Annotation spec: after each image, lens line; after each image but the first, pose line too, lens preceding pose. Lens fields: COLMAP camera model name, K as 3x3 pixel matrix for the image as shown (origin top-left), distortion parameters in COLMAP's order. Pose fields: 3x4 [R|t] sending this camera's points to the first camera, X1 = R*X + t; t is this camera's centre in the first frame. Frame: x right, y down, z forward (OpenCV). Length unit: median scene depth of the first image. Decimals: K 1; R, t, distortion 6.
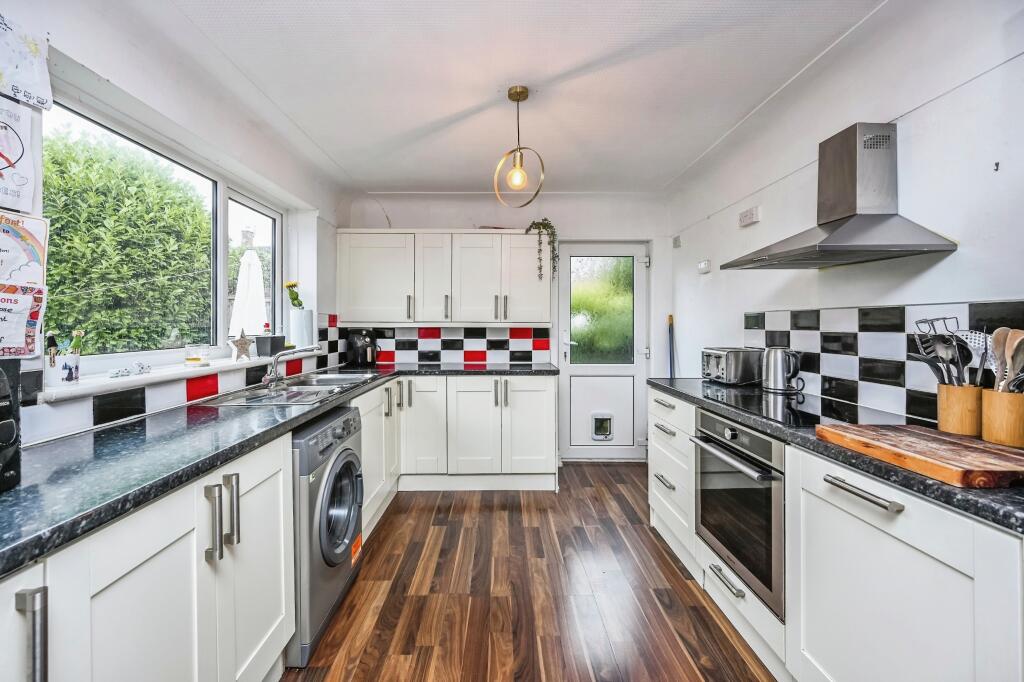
lens RADIAL K [[410.0, 0, 501.9], [0, 410.0, 366.6], [0, 0, 1]] dist [-0.005155, 0.001255]
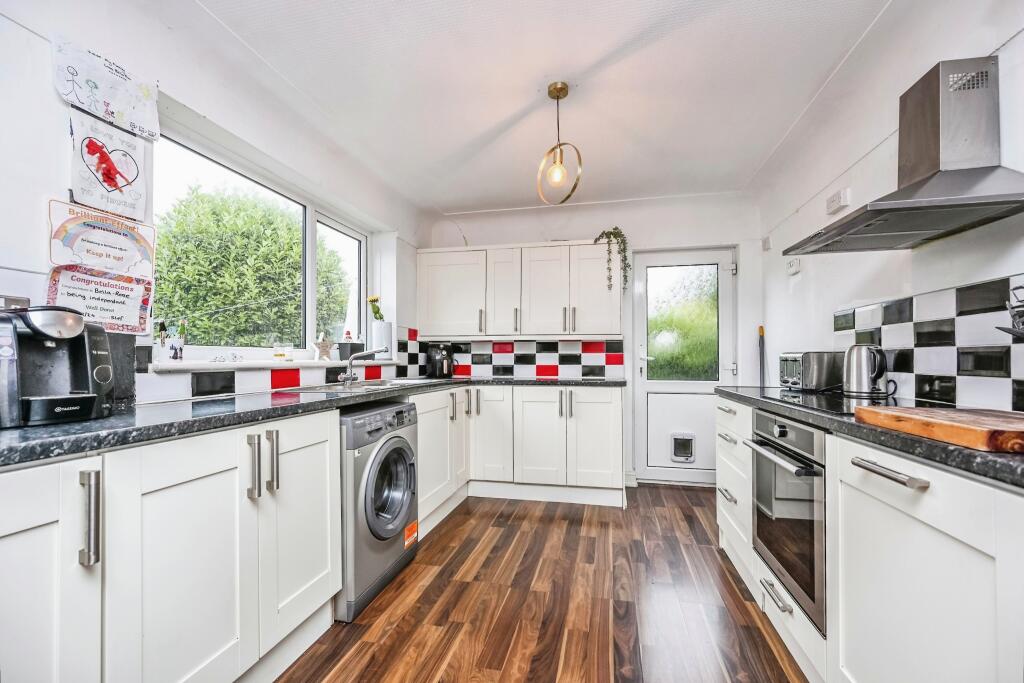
lens RADIAL K [[410.0, 0, 517.7], [0, 410.0, 397.4], [0, 0, 1]] dist [-0.005155, 0.001255]
pose [[0.977142, 0.017820, -0.211841, 0.149216], [-0.018676, 0.999824, -0.002040, 0.083669], [0.211768, 0.005949, 0.977302, -0.004972]]
